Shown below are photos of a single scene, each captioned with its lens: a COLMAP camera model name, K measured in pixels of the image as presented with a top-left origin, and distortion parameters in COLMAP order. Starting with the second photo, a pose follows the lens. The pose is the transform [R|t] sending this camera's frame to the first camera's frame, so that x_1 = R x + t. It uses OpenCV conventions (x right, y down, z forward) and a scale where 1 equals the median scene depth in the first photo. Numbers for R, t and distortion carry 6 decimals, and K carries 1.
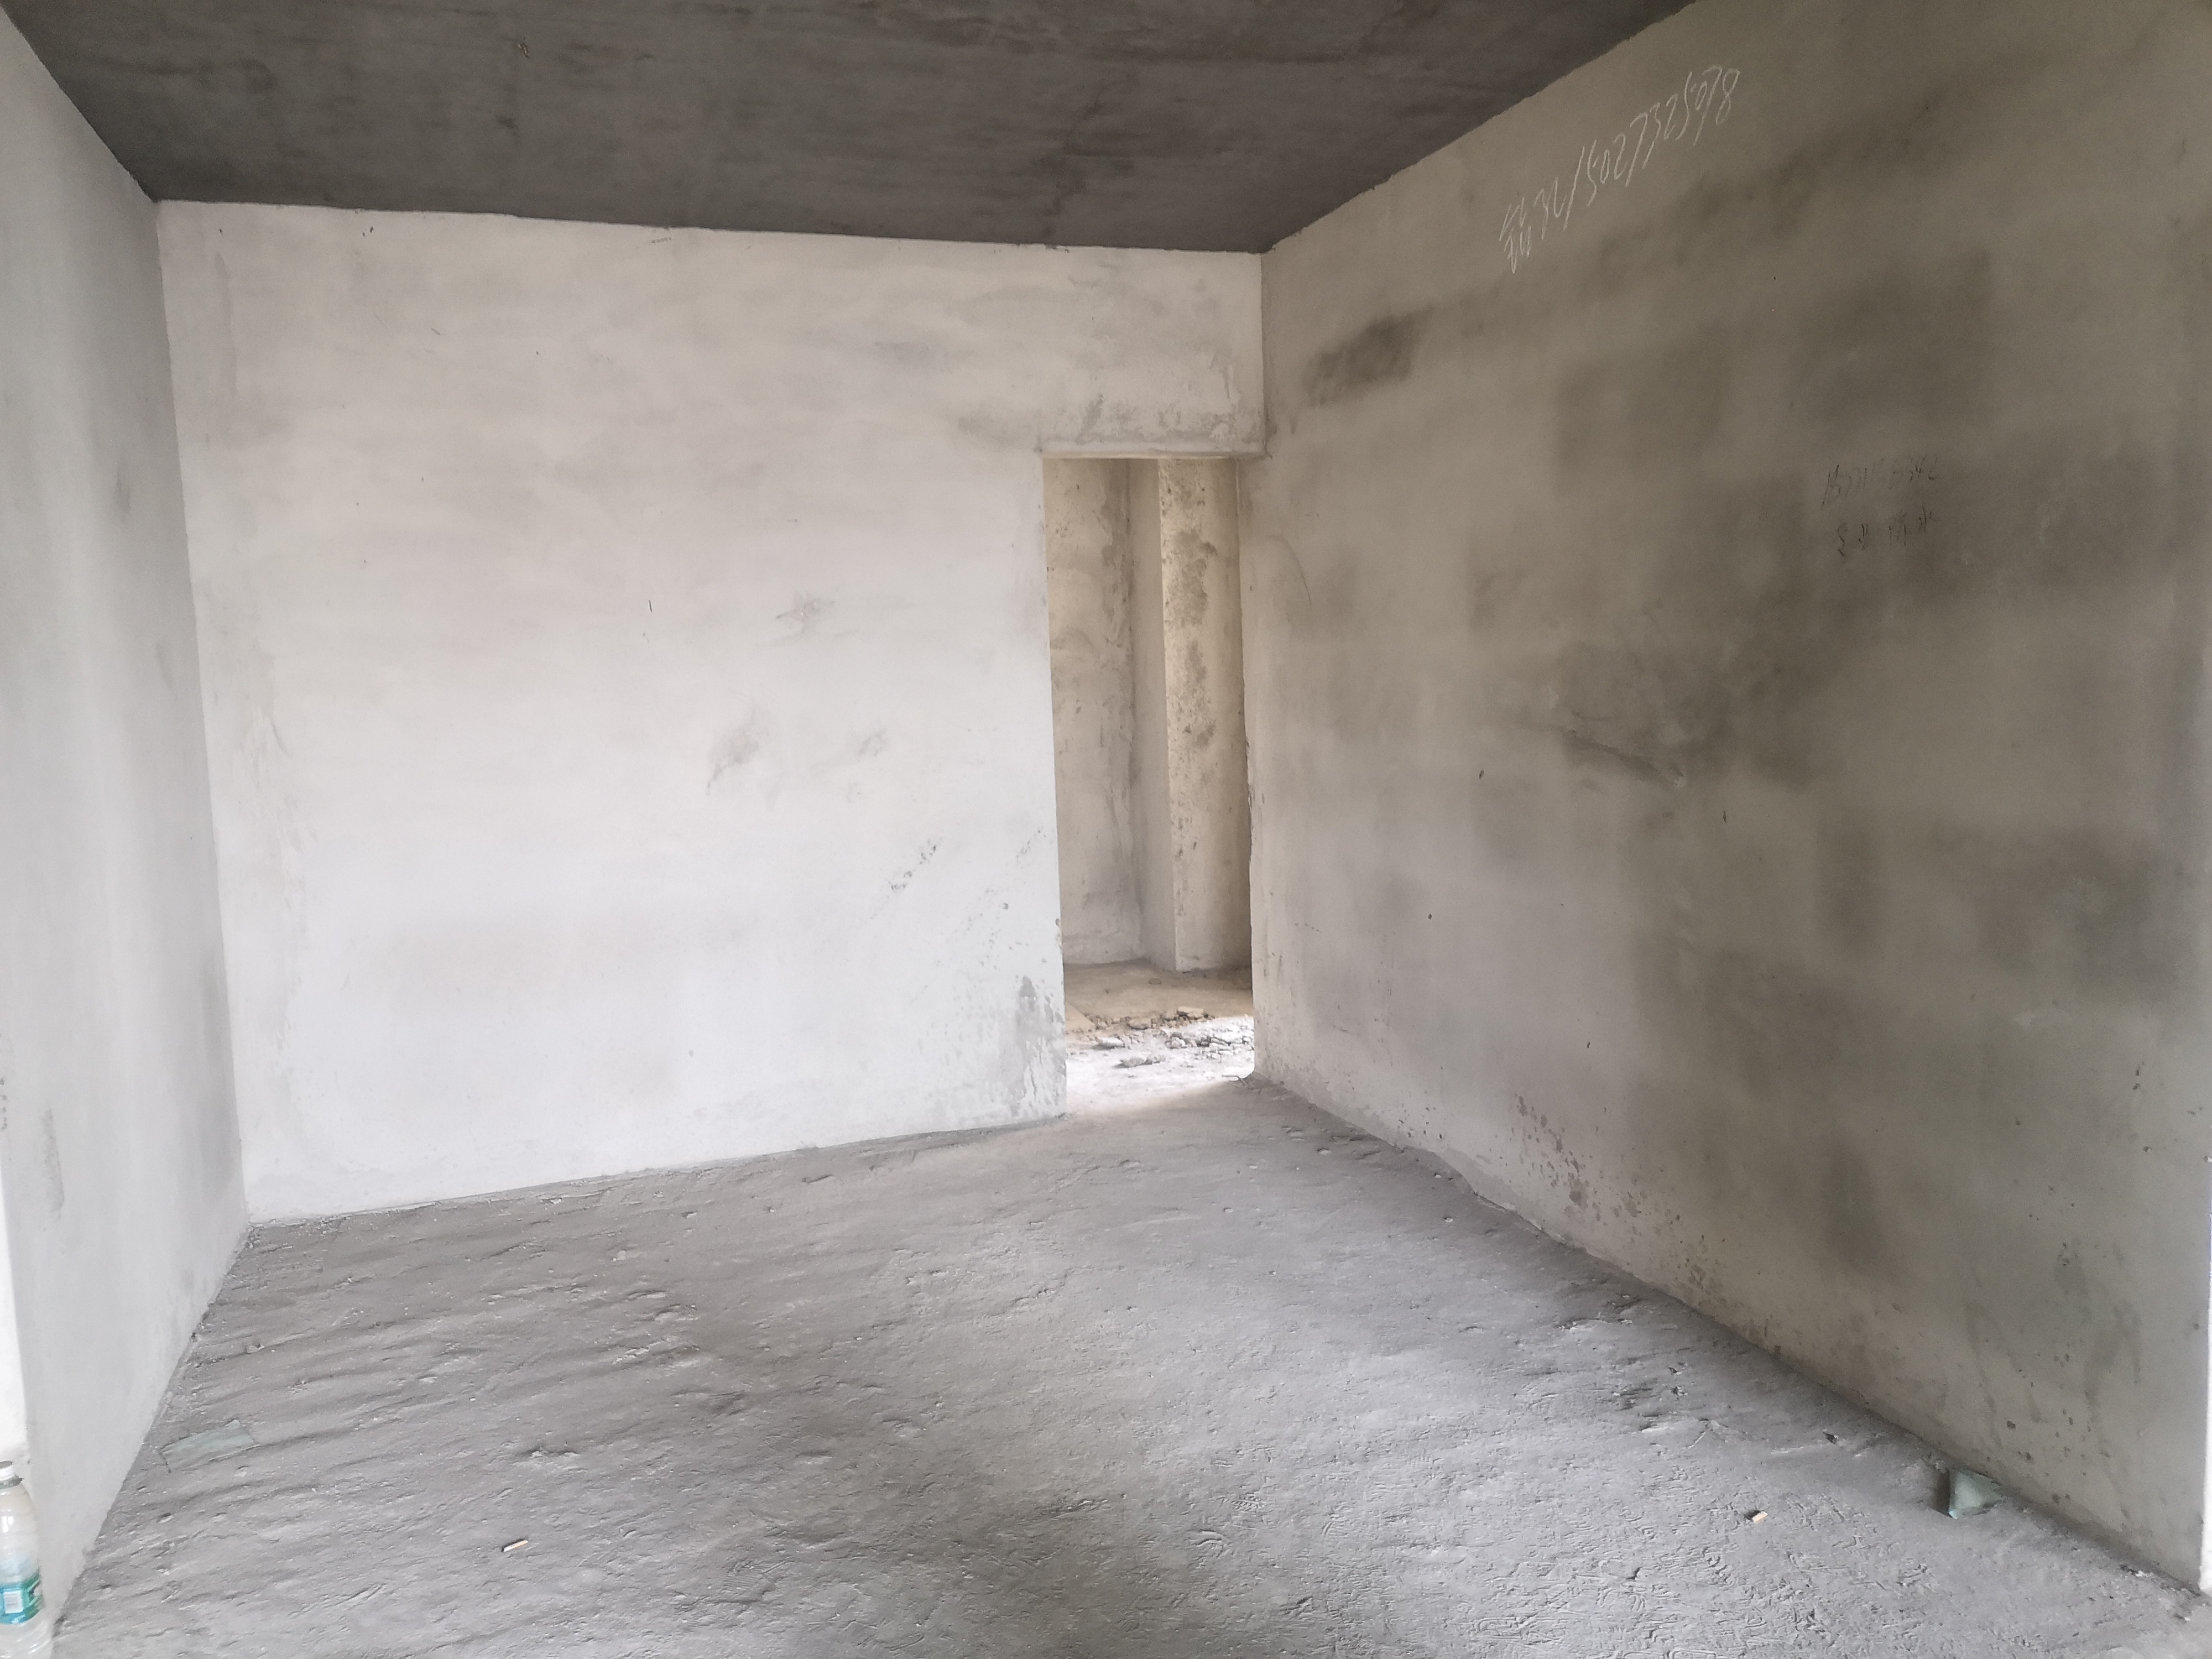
lens RADIAL K [[1651.2, 0, 1110.7], [0, 1651.2, 834.5], [0, 0, 1]] dist [0.002603, -0.000118]
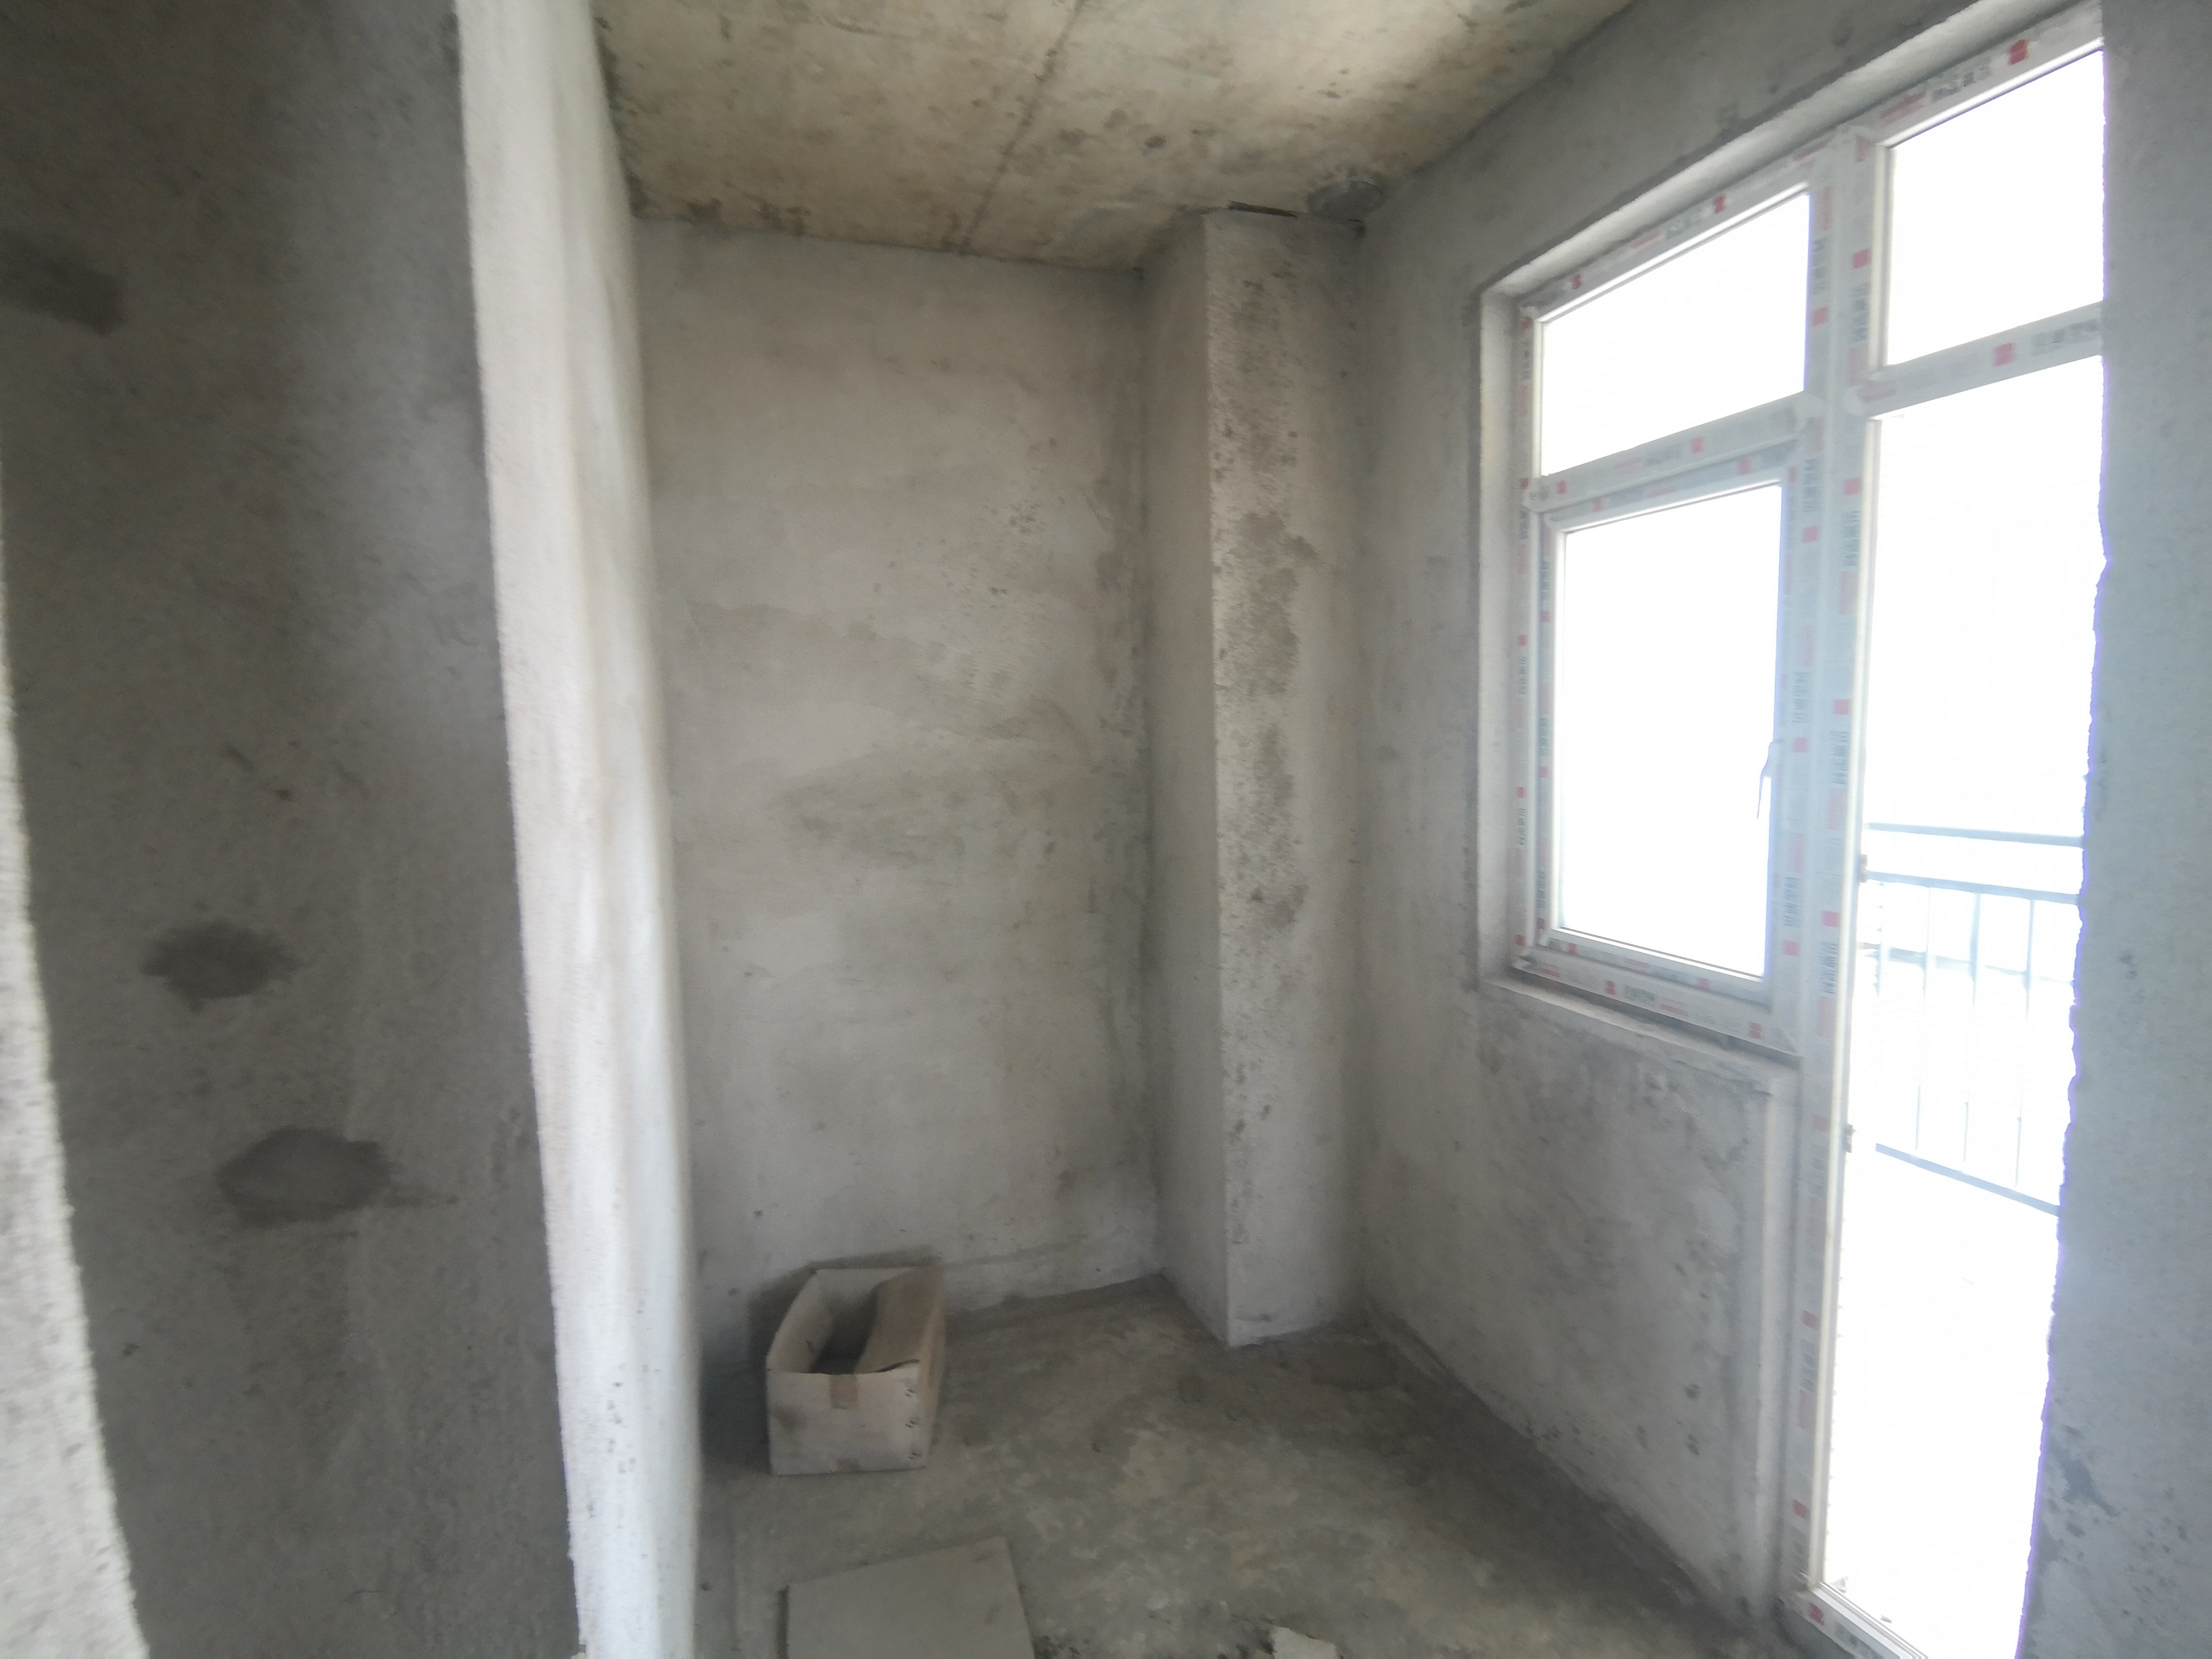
lens RADIAL K [[1098.3, 0, 1103.0], [0, 1098.3, 826.6], [0, 0, 1]] dist [0.003169, 0.000396]
pose [[0.999954, 0.008353, 0.004660, -0.003985], [-0.008260, 0.999774, -0.019612, -0.078036], [-0.004823, 0.019572, 0.999797, 0.651829]]
